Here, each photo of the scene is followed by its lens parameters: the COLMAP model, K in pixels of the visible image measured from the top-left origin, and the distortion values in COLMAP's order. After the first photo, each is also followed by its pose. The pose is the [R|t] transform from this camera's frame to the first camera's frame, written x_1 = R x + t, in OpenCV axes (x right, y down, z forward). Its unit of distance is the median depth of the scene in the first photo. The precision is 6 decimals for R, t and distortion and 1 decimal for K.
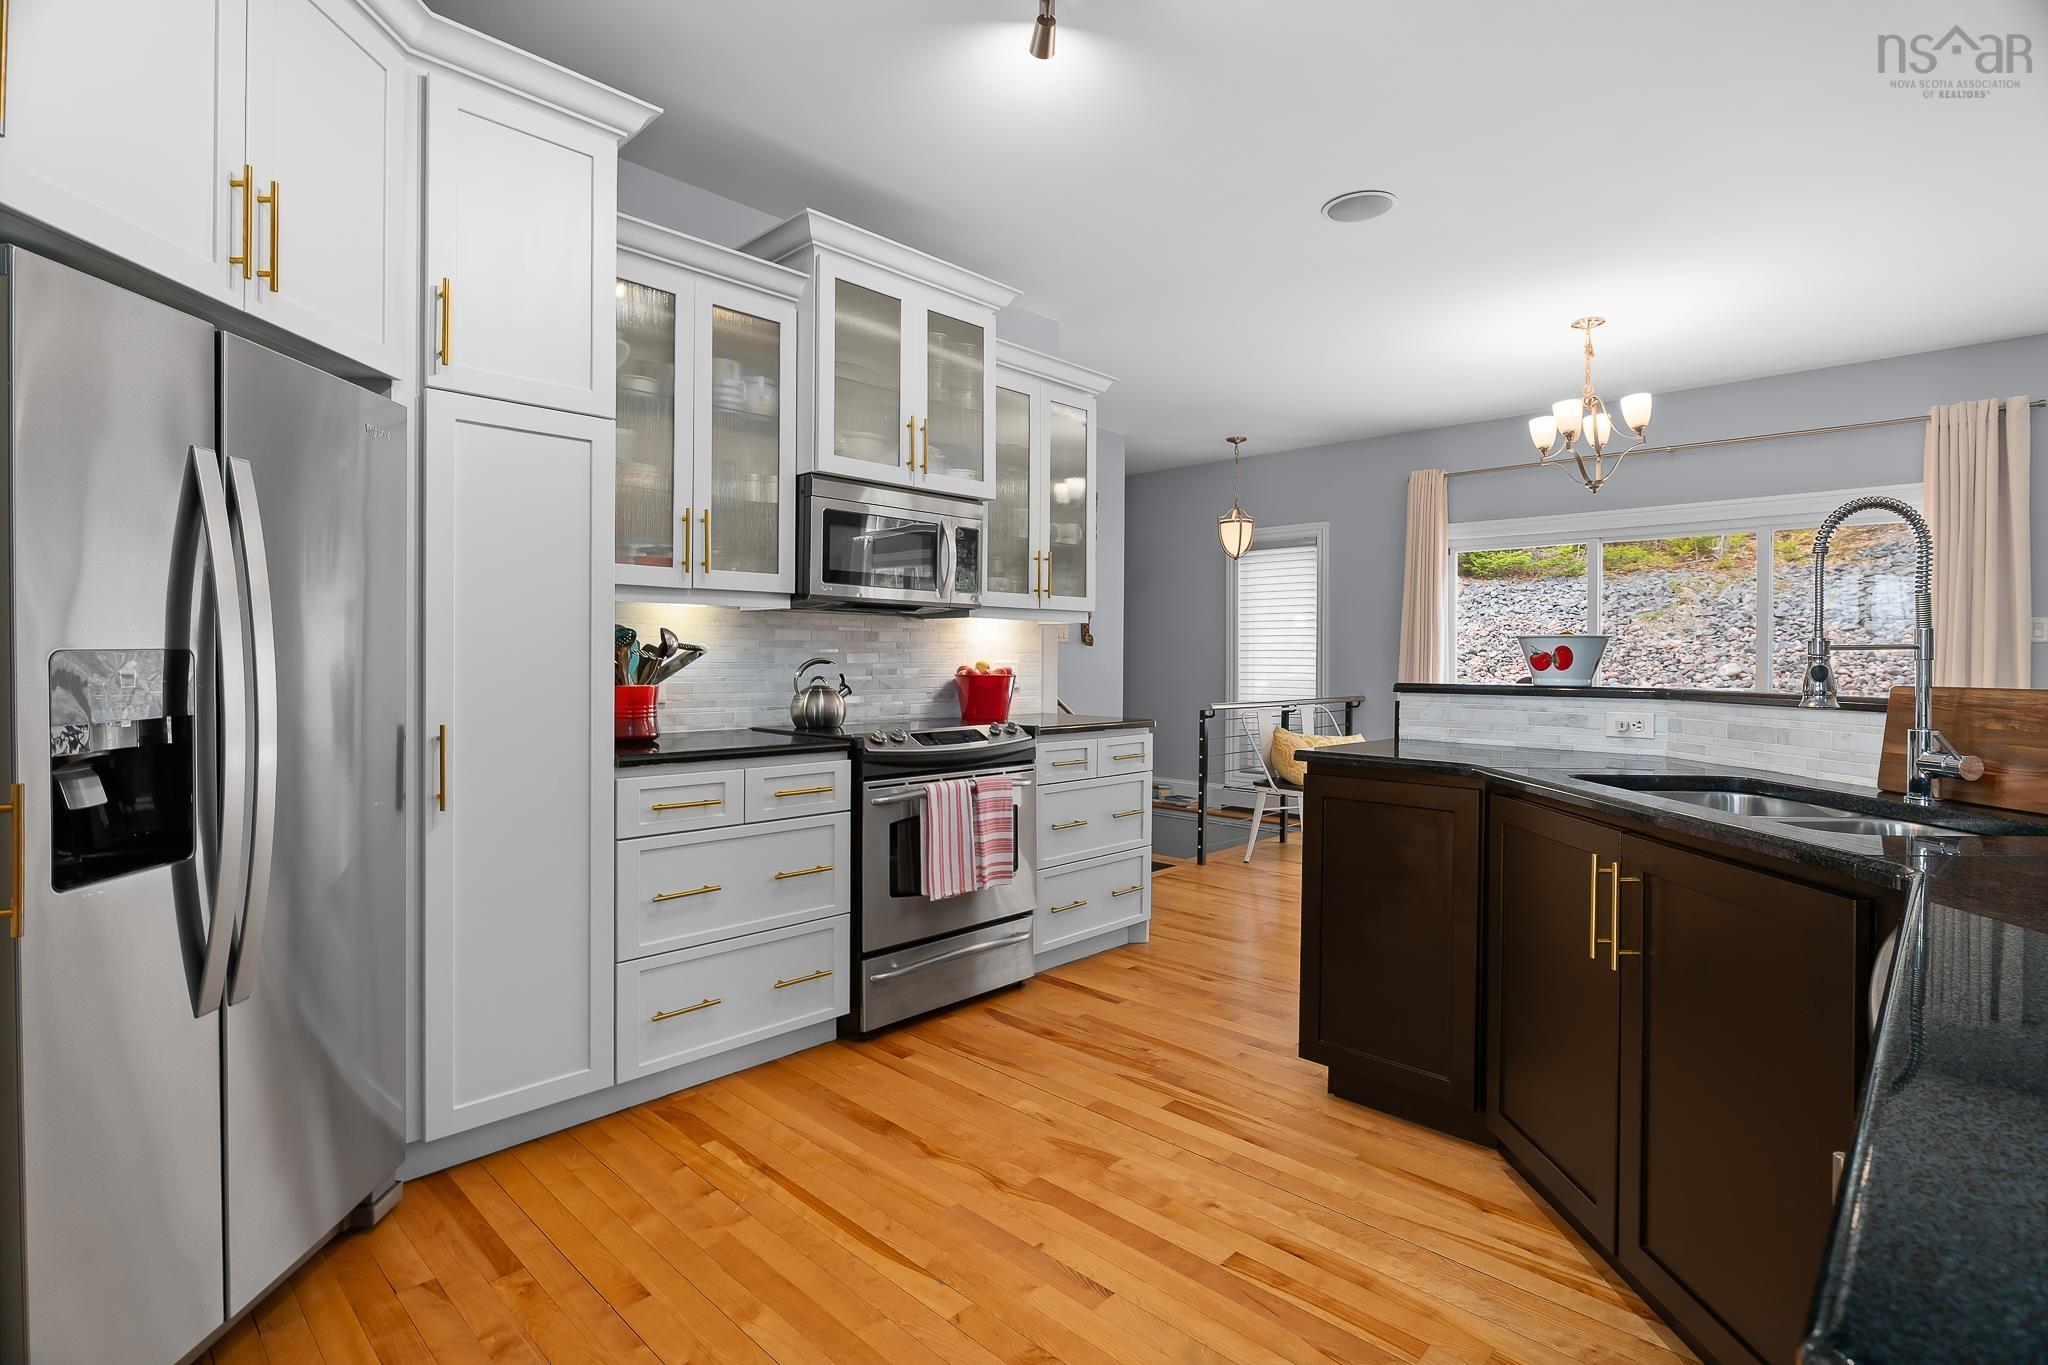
lens RADIAL K [[1005.1, 0, 1034.5], [0, 1005.1, 663.8], [0, 0, 1]] dist [-0.003169, -0.000296]
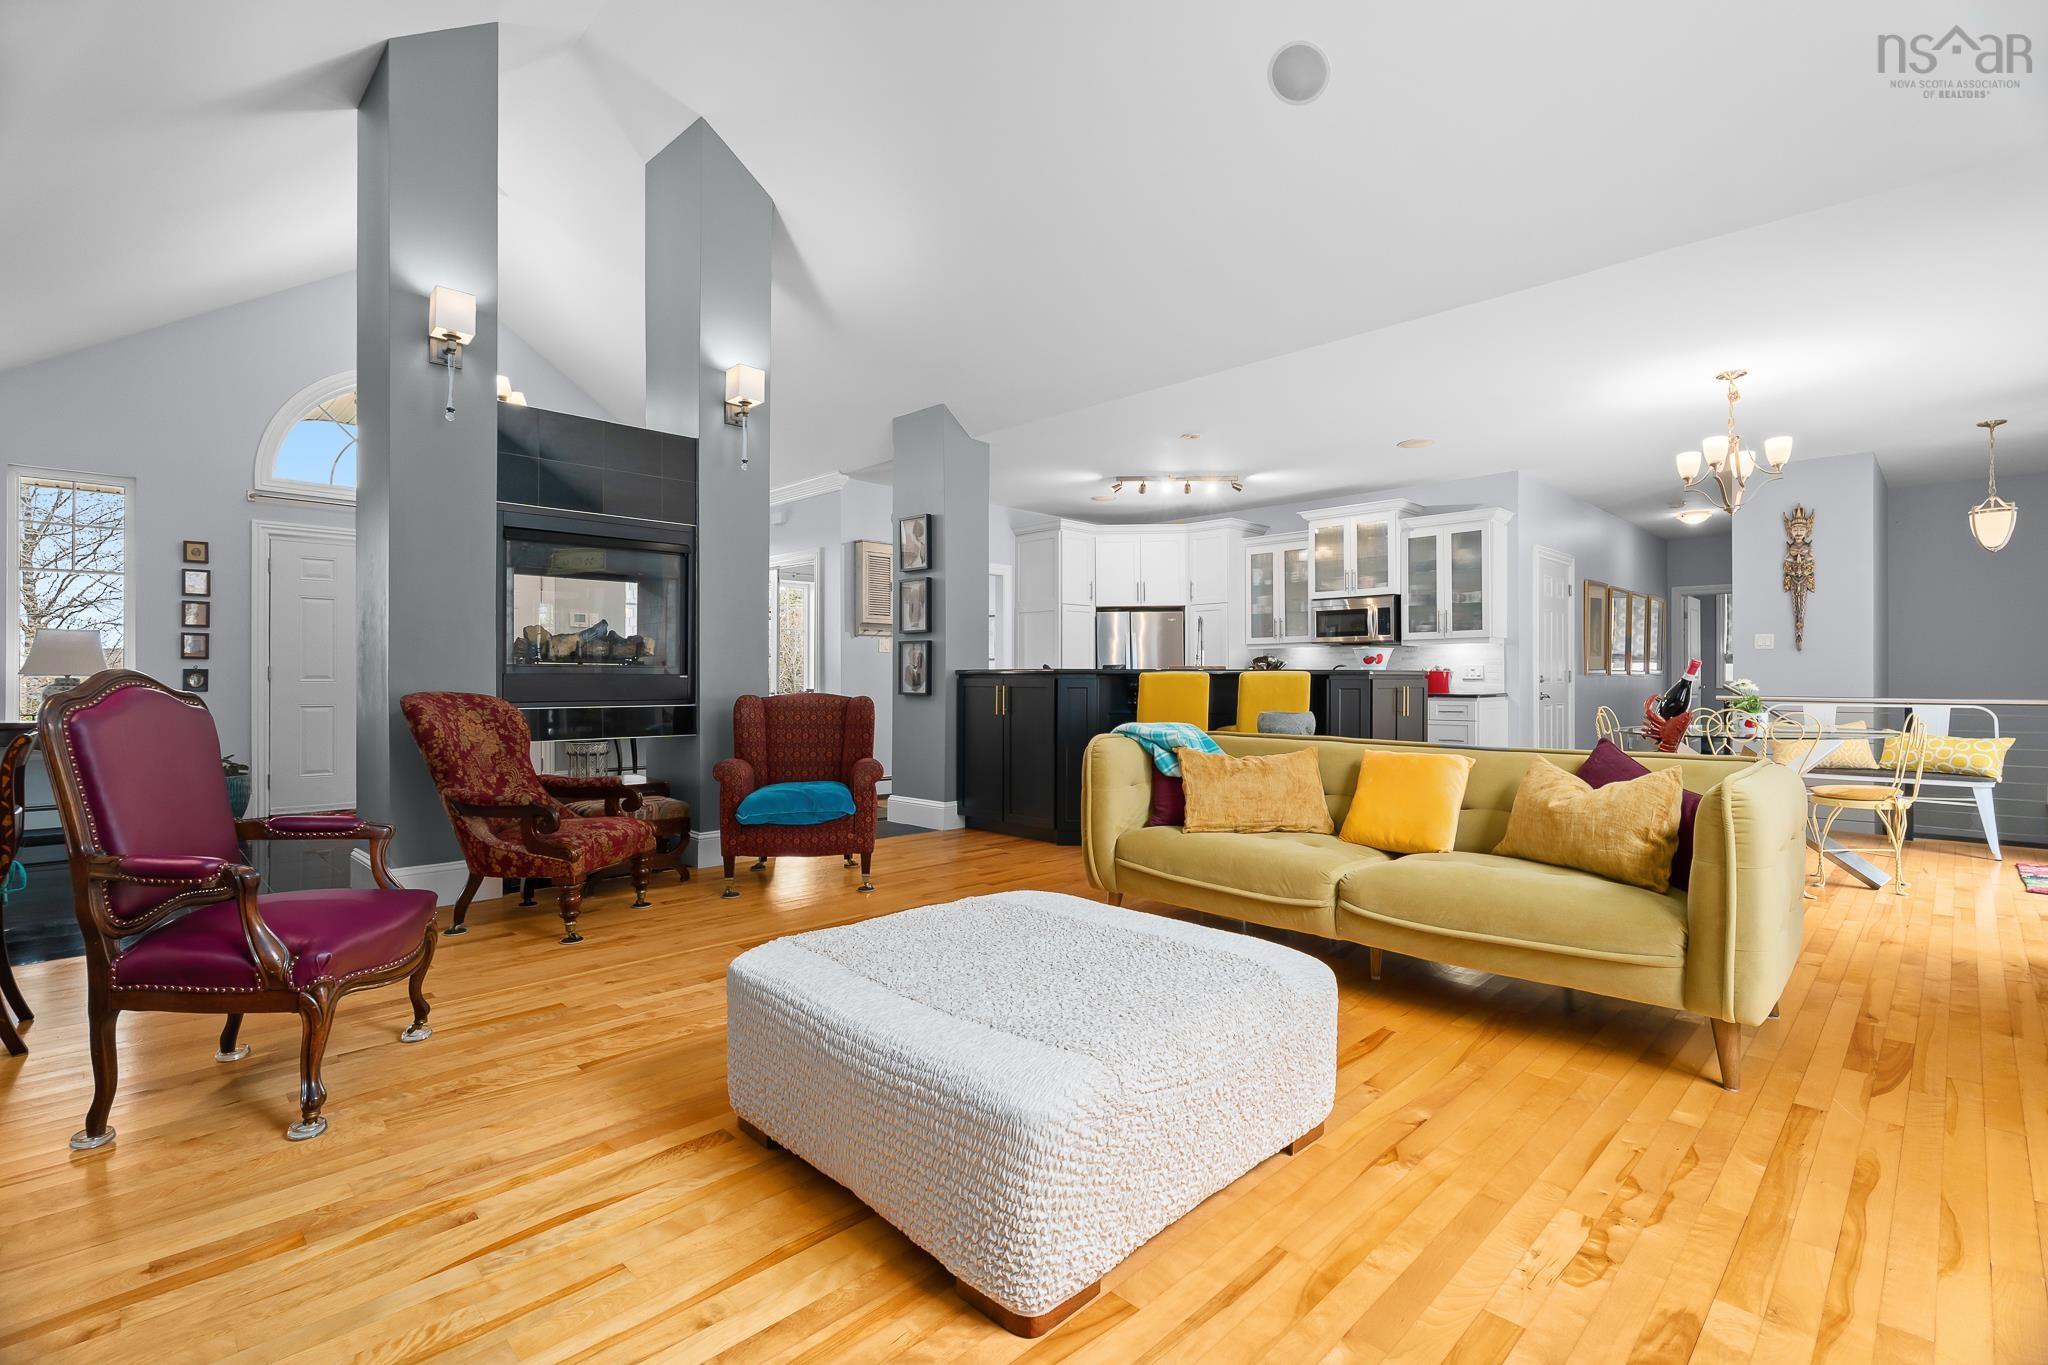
lens RADIAL K [[922.0, 0, 1013.8], [0, 922.0, 669.9], [0, 0, 1]] dist [-0.000910, -0.000230]
pose [[-0.044556, -0.012469, -0.998929, 1.250044], [-0.005374, 0.999911, -0.012242, 0.023856], [0.998992, 0.004823, -0.044619, 0.141383]]
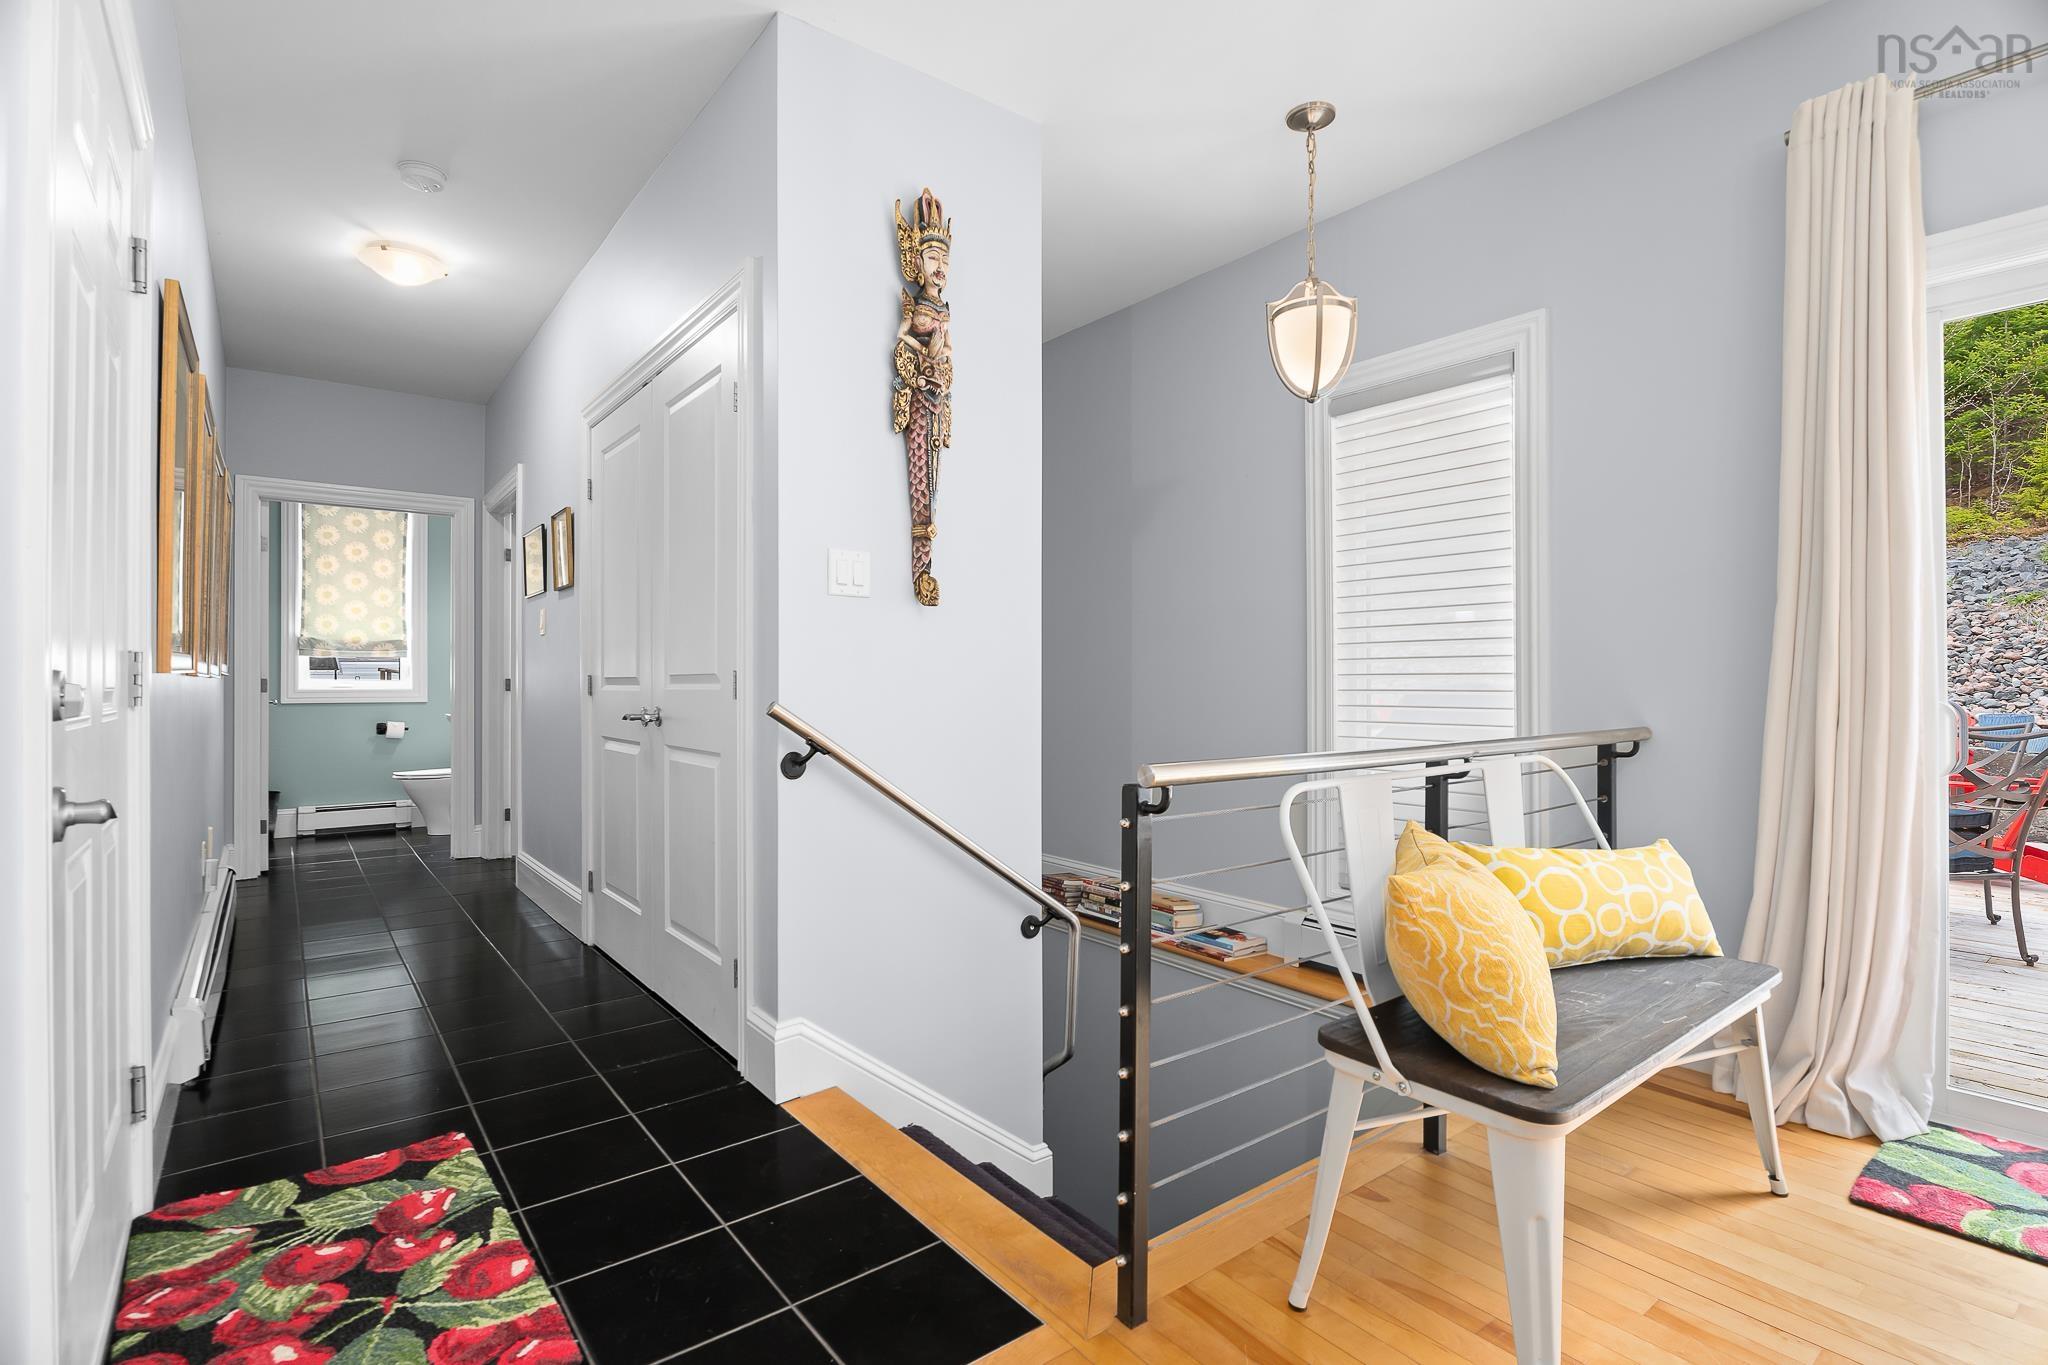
lens RADIAL K [[977.1, 0, 1036.4], [0, 977.1, 675.6], [0, 0, 1]] dist [-0.002086, 0.000232]
pose [[0.988080, -0.007056, -0.153782, 0.167342], [0.005537, 0.999932, -0.010299, 0.015900], [0.153845, 0.009325, 0.988051, 0.654517]]
